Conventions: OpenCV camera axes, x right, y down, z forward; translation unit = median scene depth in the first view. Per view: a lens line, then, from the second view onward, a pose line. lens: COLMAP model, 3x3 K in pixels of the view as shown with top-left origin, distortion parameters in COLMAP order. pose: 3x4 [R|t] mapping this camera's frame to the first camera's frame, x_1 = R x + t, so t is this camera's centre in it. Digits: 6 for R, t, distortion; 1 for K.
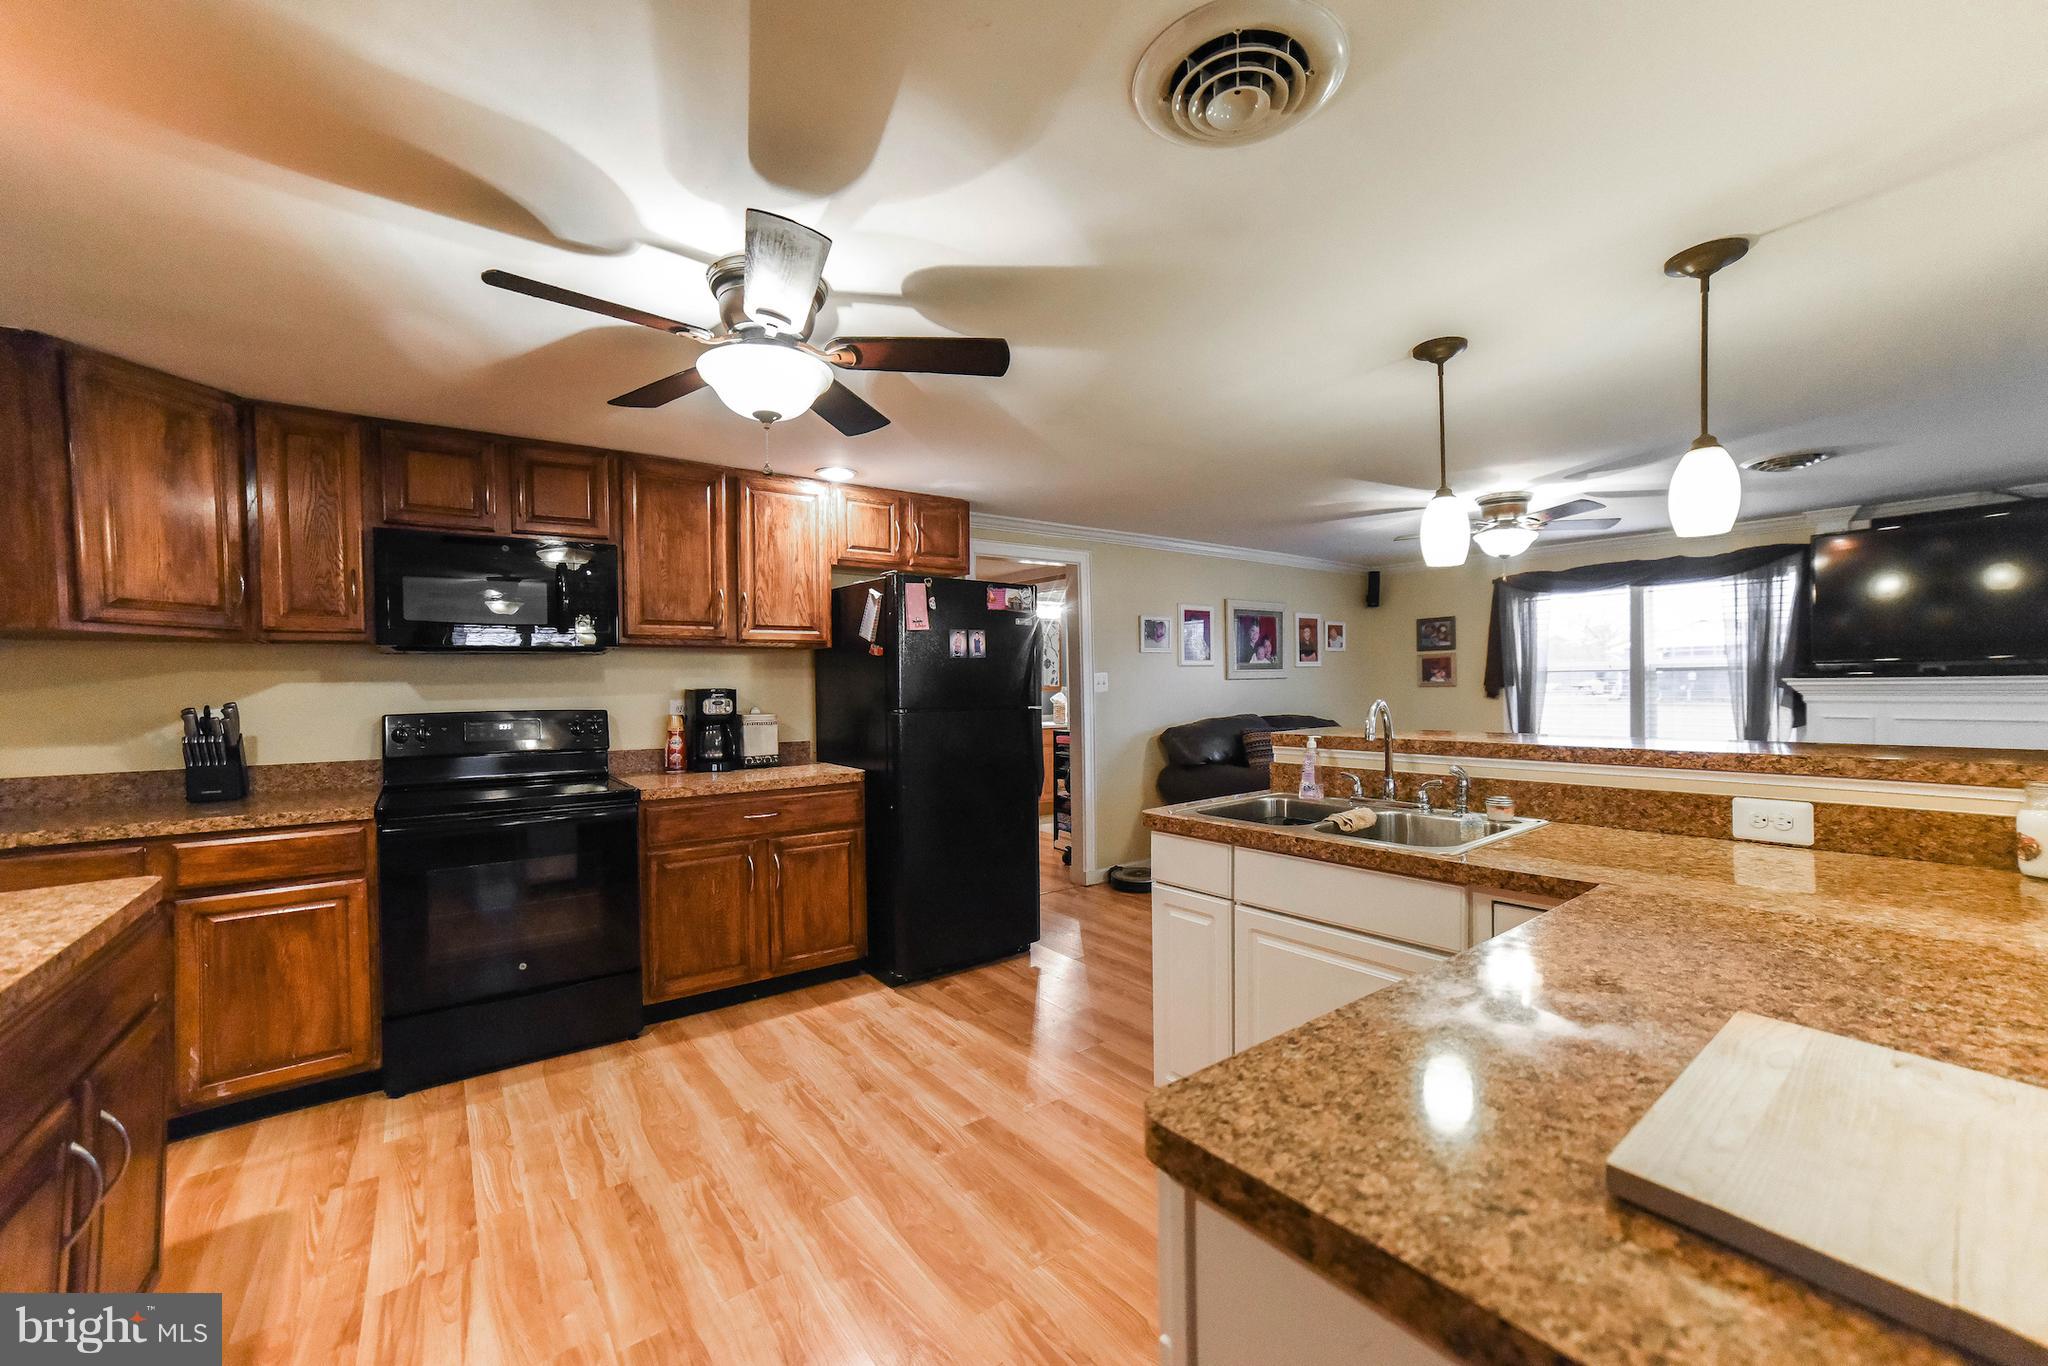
lens RADIAL K [[822.5, 0, 1031.6], [0, 822.5, 695.0], [0, 0, 1]] dist [-0.069141, 0.040532]
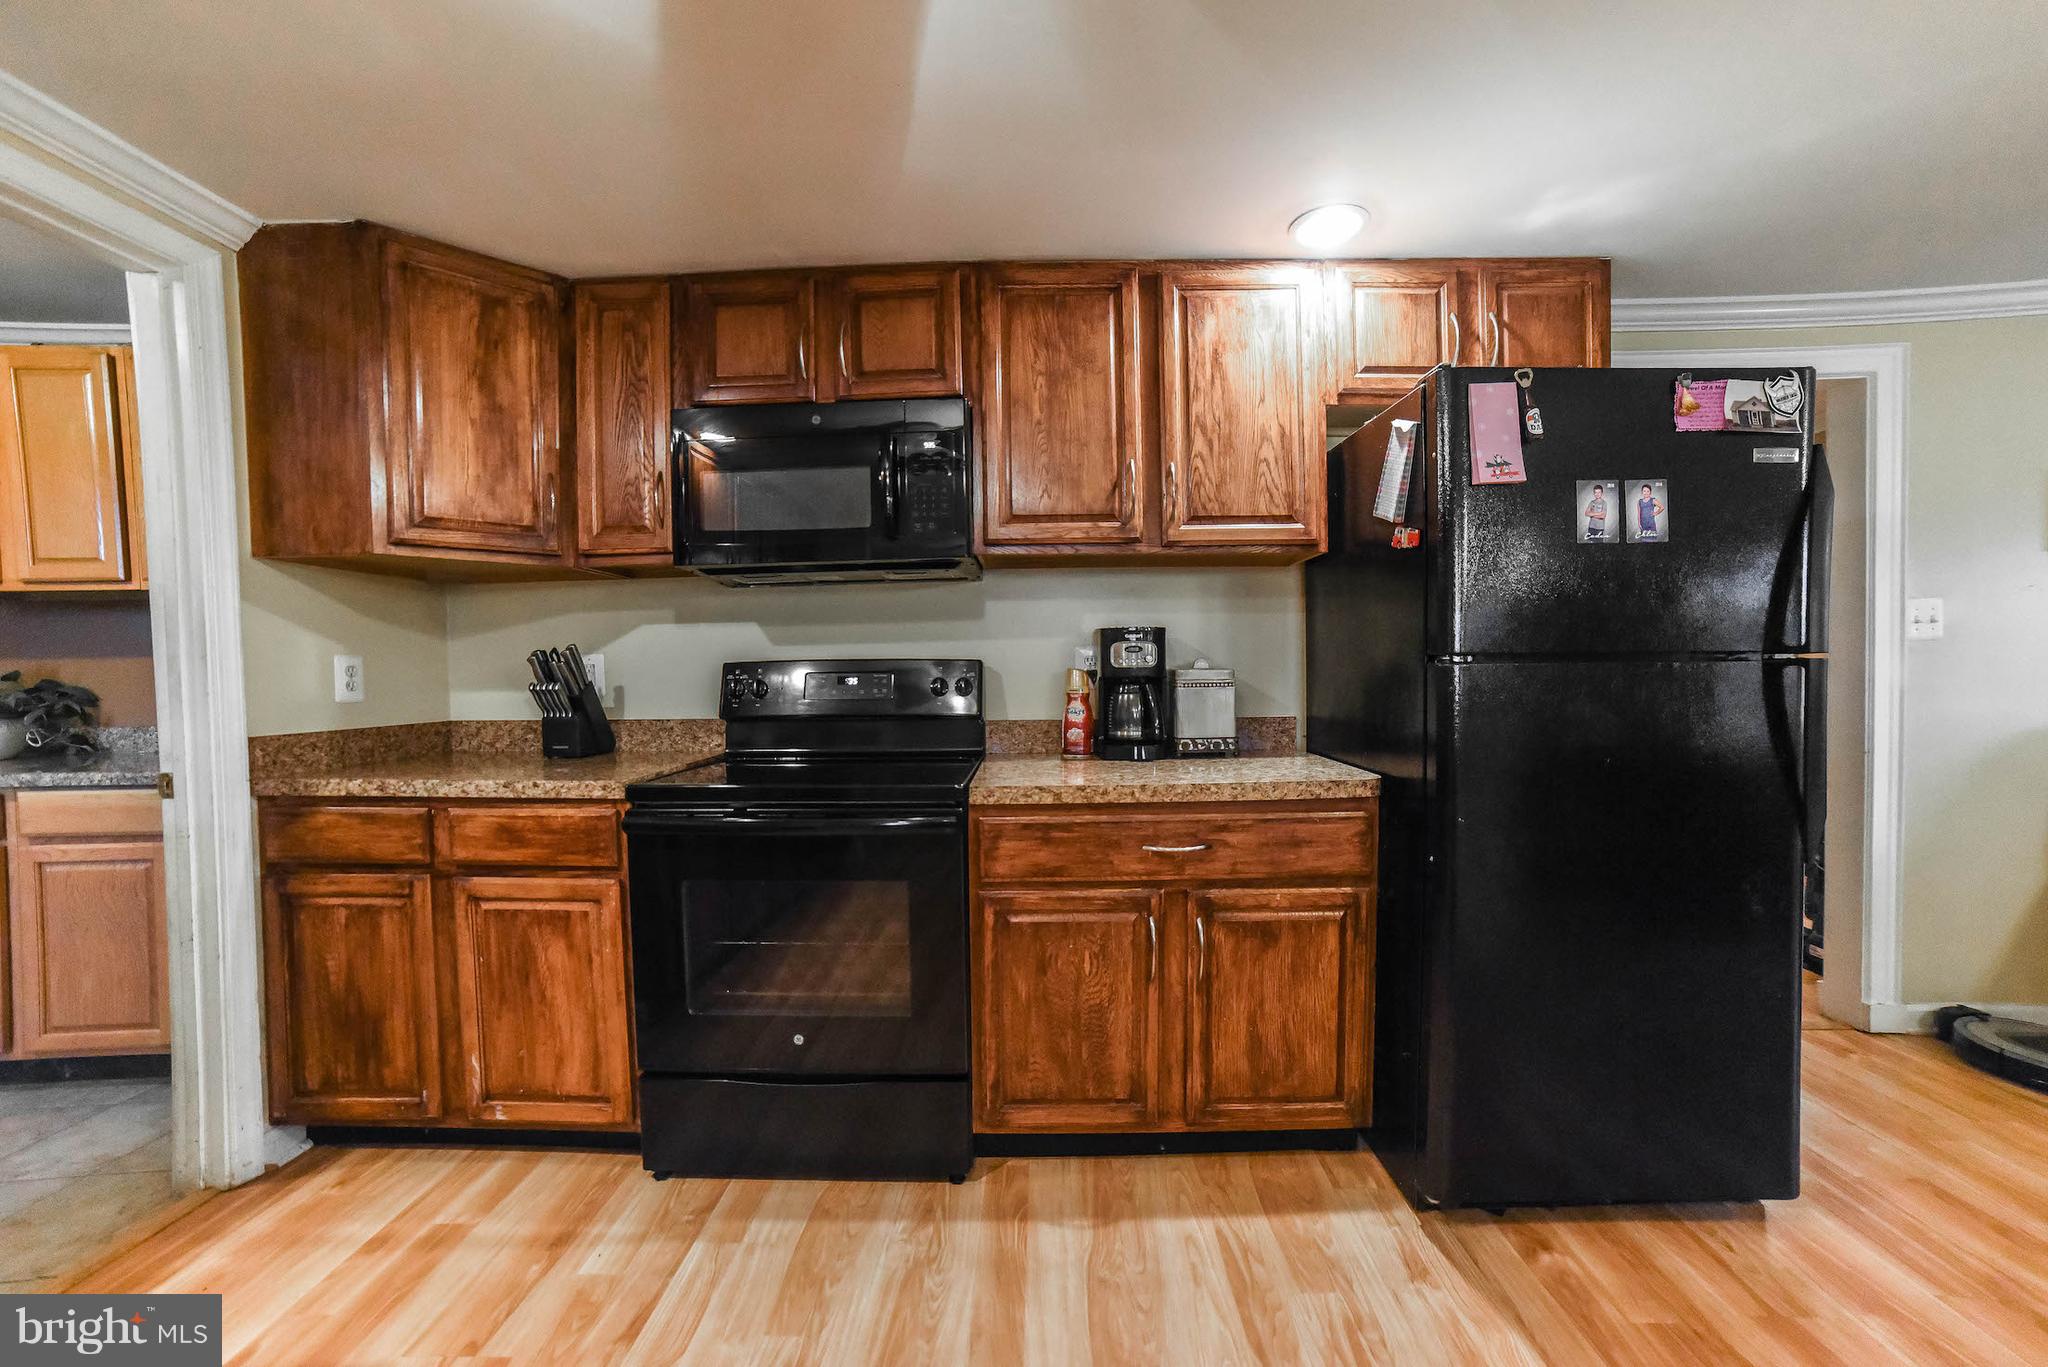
lens RADIAL K [[816.1, 0, 1029.8], [0, 816.1, 692.3], [0, 0, 1]] dist [-0.075649, 0.033920]
pose [[0.785077, 0.020643, -0.619054, -0.067682], [-0.005372, 0.999634, 0.026521, 0.027982], [0.619375, -0.017496, 0.784900, 0.495097]]
